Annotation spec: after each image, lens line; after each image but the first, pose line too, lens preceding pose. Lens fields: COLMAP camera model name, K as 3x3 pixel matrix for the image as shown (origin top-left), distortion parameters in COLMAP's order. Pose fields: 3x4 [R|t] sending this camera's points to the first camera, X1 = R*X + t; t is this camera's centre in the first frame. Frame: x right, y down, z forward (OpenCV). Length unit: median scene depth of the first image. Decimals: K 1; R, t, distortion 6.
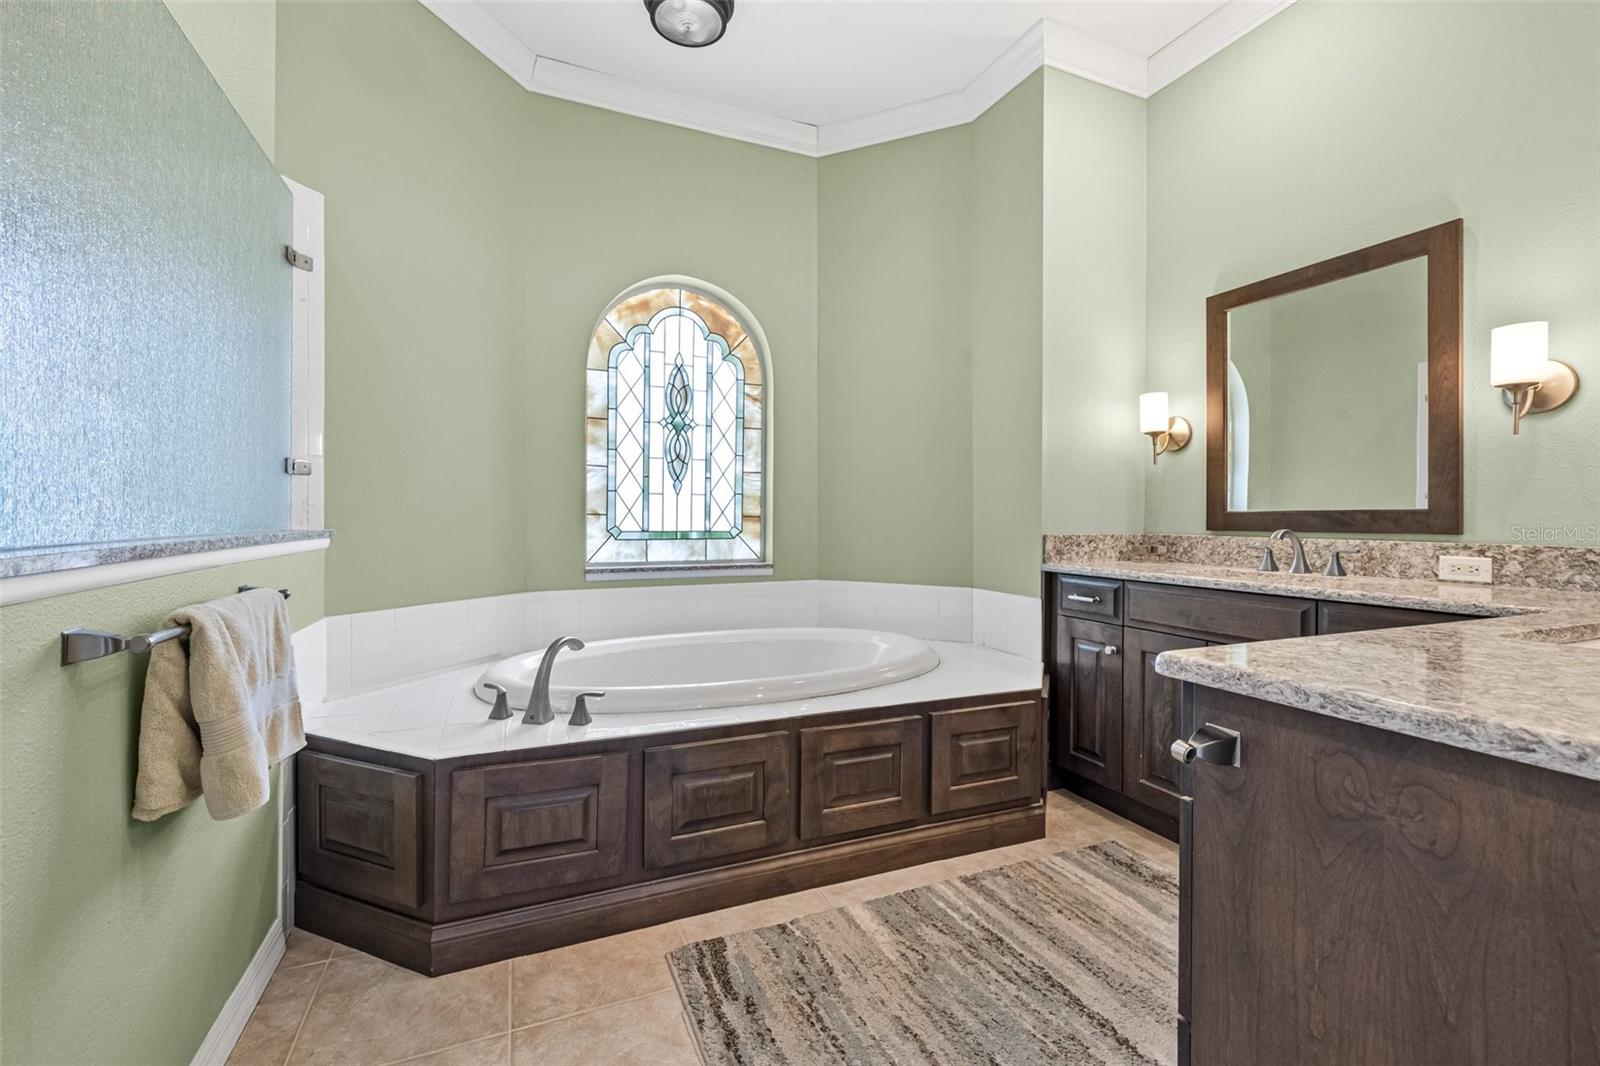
lens RADIAL K [[686.1, 0, 800.1], [0, 686.1, 519.0], [0, 0, 1]] dist [0.000025, 0.000029]
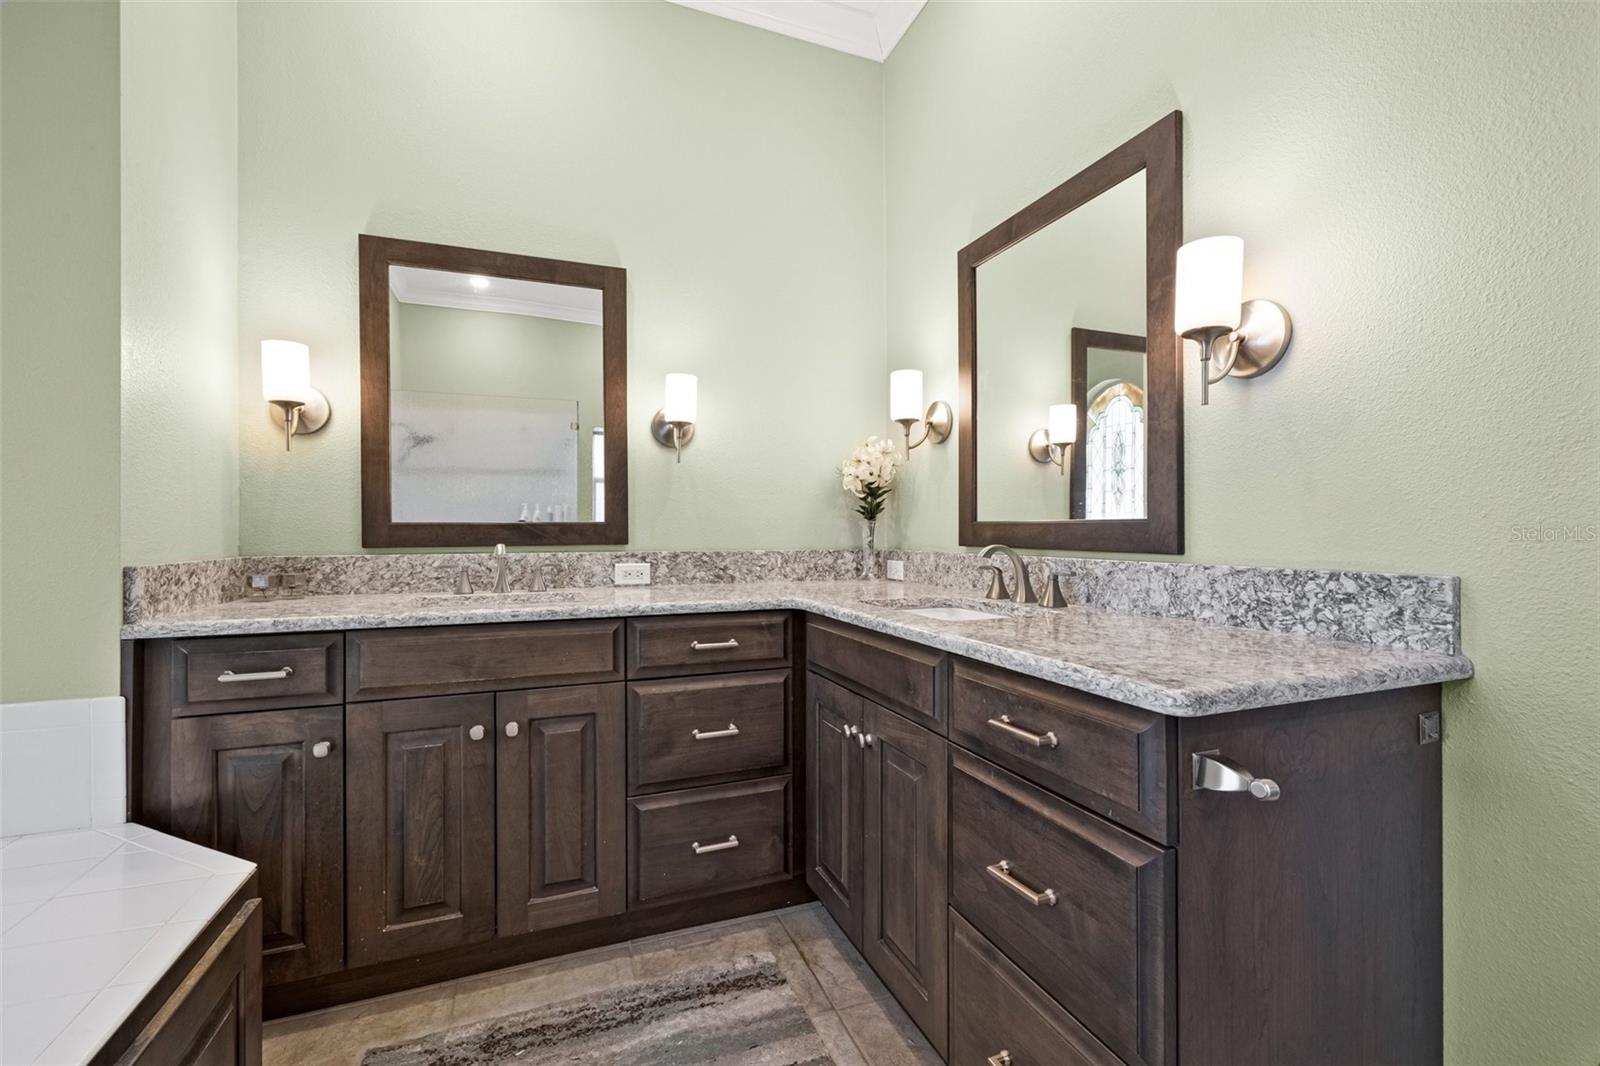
lens RADIAL K [[668.6, 0, 788.3], [0, 668.6, 530.8], [0, 0, 1]] dist [-0.003720, -0.000444]
pose [[0.045003, -0.005209, 0.998973, -0.129208], [0.005547, 0.999972, 0.004965, -0.003755], [-0.998971, 0.005318, 0.045031, 0.601940]]
